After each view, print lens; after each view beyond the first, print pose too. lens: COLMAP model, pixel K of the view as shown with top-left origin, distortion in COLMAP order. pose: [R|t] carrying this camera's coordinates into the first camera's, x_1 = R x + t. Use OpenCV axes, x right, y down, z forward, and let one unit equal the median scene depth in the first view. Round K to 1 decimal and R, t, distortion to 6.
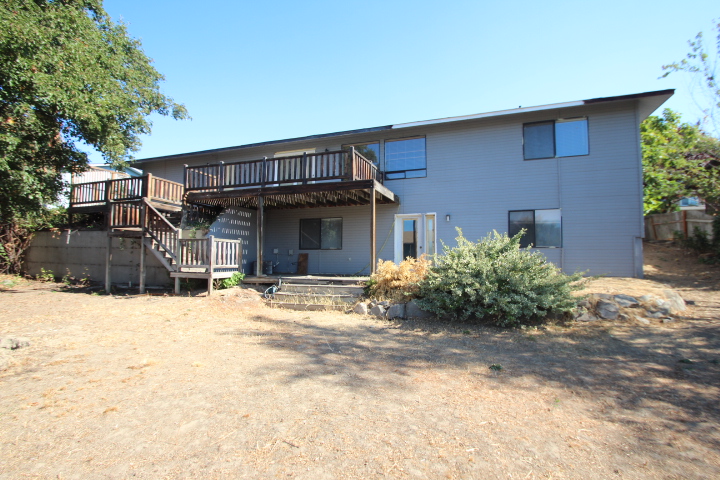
lens RADIAL K [[339.9, 0, 364.0], [0, 339.9, 240.0], [0, 0, 1]] dist [-0.008282, -0.000193]
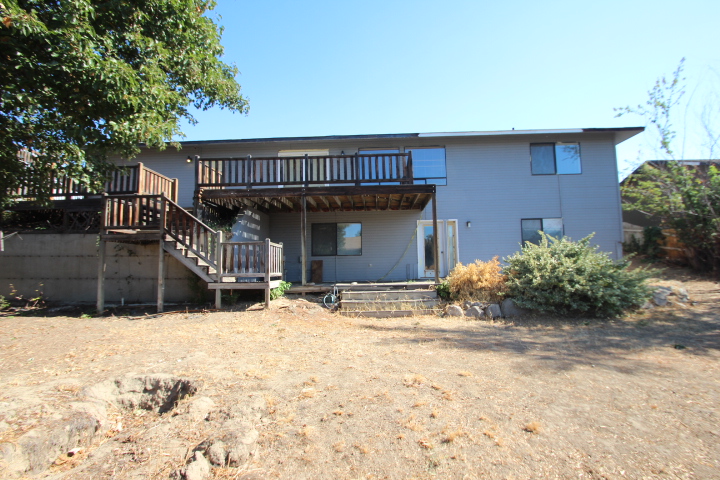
lens RADIAL K [[339.9, 0, 361.9], [0, 339.9, 239.4], [0, 0, 1]] dist [-0.008282, -0.000193]
pose [[0.954027, 0.004749, 0.299684, -0.434279], [0.005608, 0.999417, -0.033688, 0.017431], [-0.299669, 0.033820, 0.953444, 0.092798]]
